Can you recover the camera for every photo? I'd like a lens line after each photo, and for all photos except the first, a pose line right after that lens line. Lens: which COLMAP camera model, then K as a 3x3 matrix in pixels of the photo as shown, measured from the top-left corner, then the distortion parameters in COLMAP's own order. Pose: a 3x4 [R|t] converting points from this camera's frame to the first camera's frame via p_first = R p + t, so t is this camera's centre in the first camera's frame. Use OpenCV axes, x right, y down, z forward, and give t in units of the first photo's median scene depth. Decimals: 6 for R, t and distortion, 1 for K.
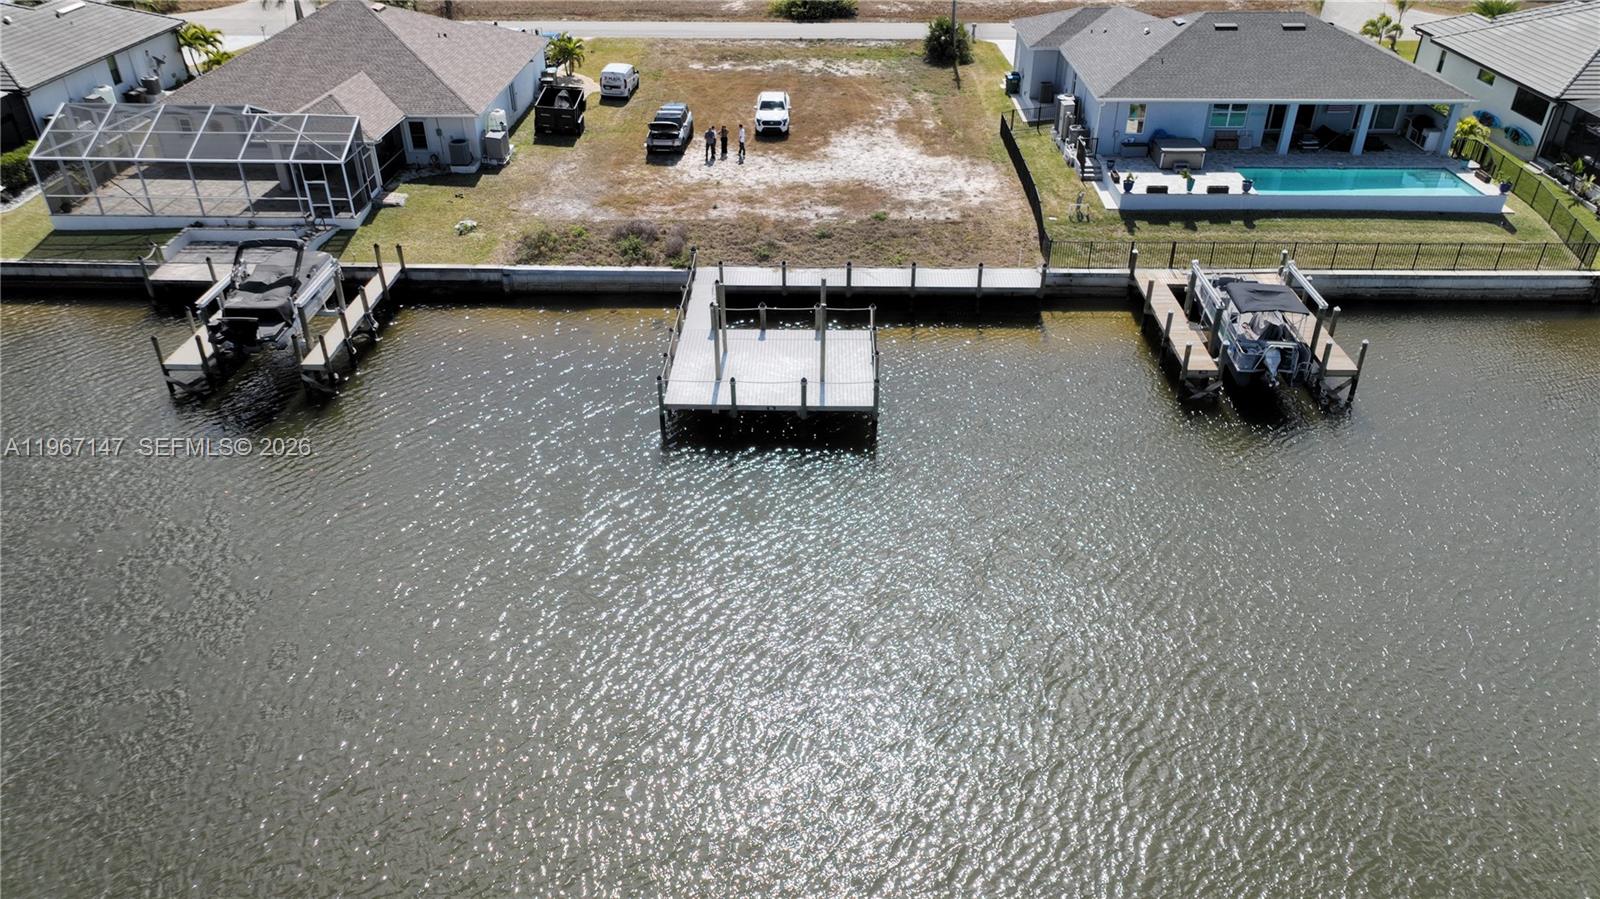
lens RADIAL K [[1127.1, 0, 800.8], [0, 1127.1, 449.7], [0, 0, 1]] dist [0.001890, 0.018389]
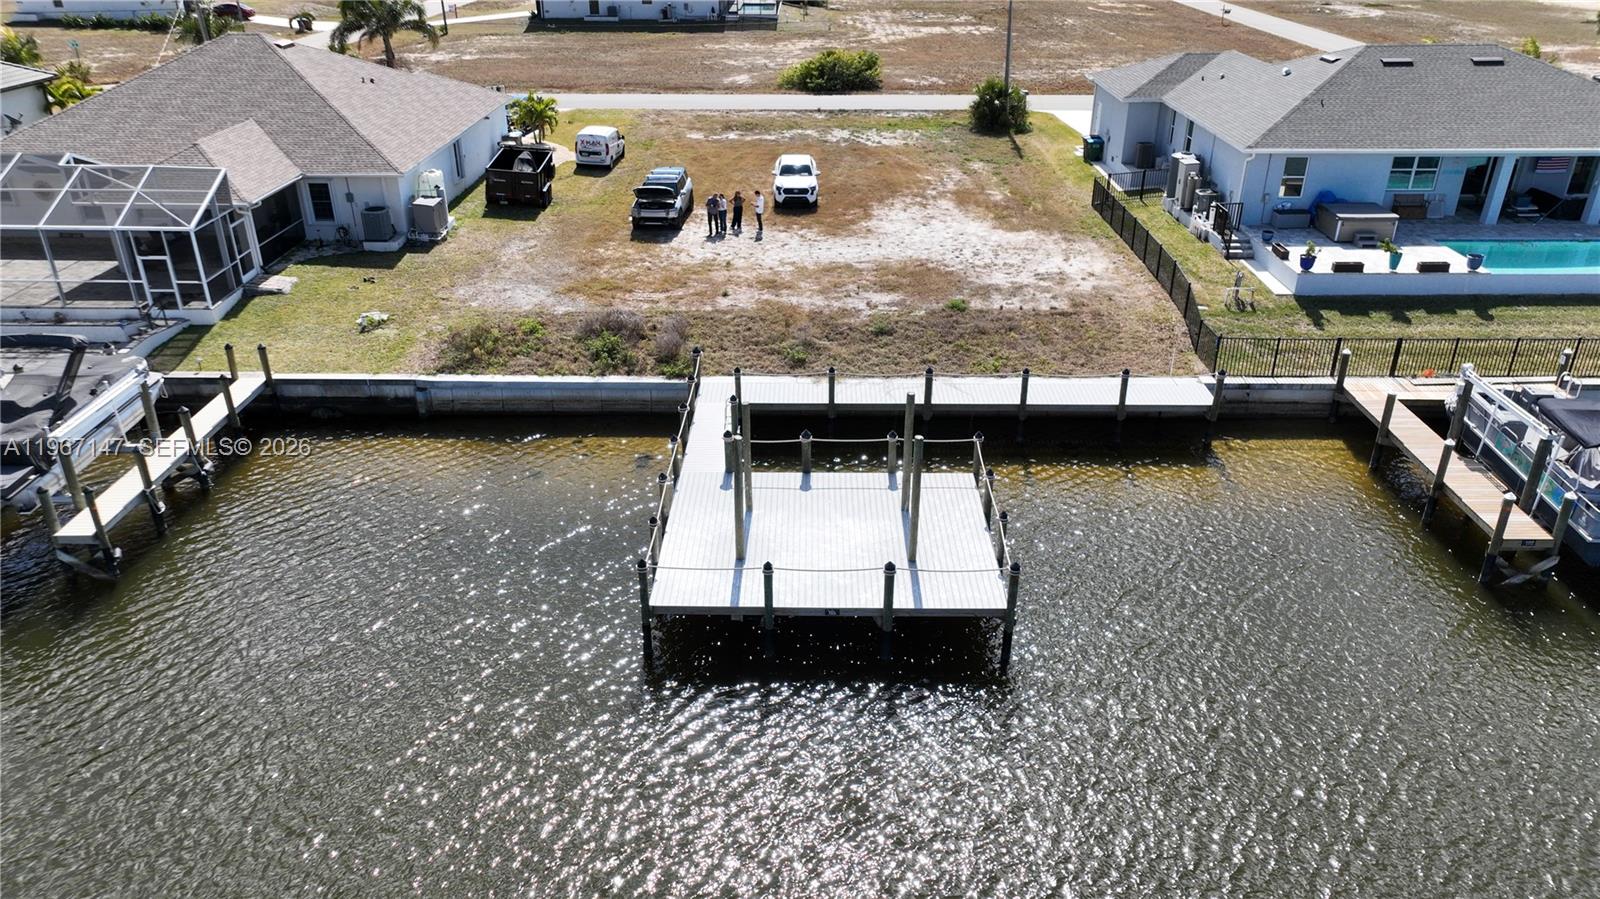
lens RADIAL K [[1127.1, 0, 800.3], [0, 1127.1, 446.4], [0, 0, 1]] dist [0.001890, 0.018389]
pose [[0.999961, -0.003311, 0.008150, -0.035409], [0.004107, 0.995006, -0.099734, -0.048446], [-0.007779, 0.099764, 0.994981, 0.304019]]
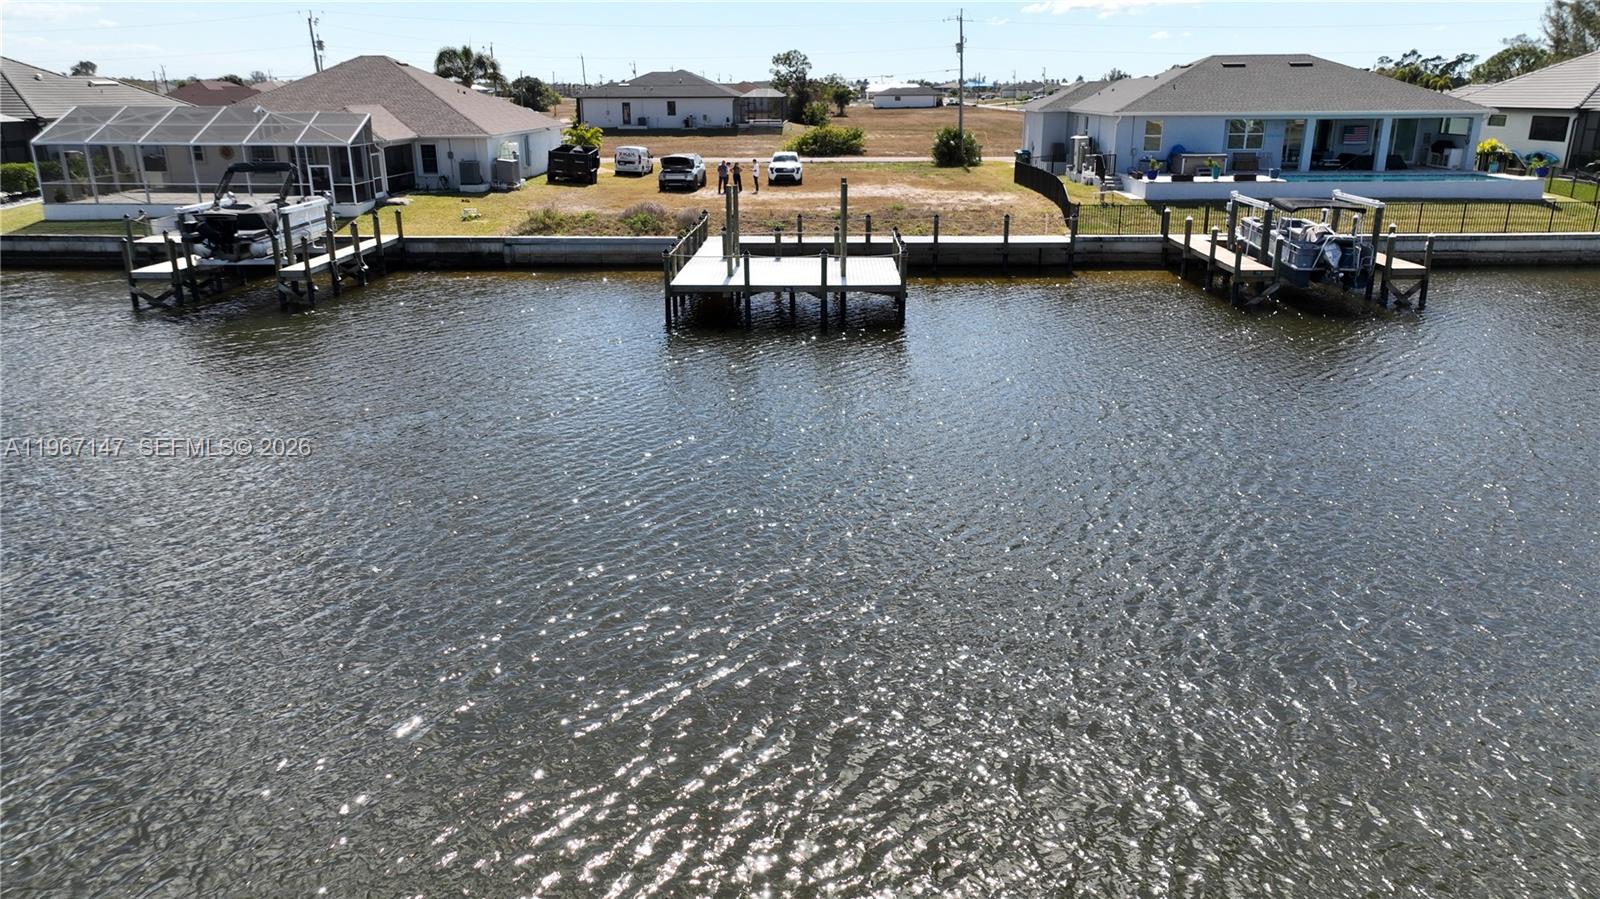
lens RADIAL K [[1127.1, 0, 801.5], [0, 1127.1, 450.9], [0, 0, 1]] dist [0.001890, 0.018389]
pose [[0.999983, -0.003420, -0.004766, -0.008628], [0.002140, 0.969133, -0.246531, 0.235069], [0.005462, 0.246516, 0.969123, 0.113069]]
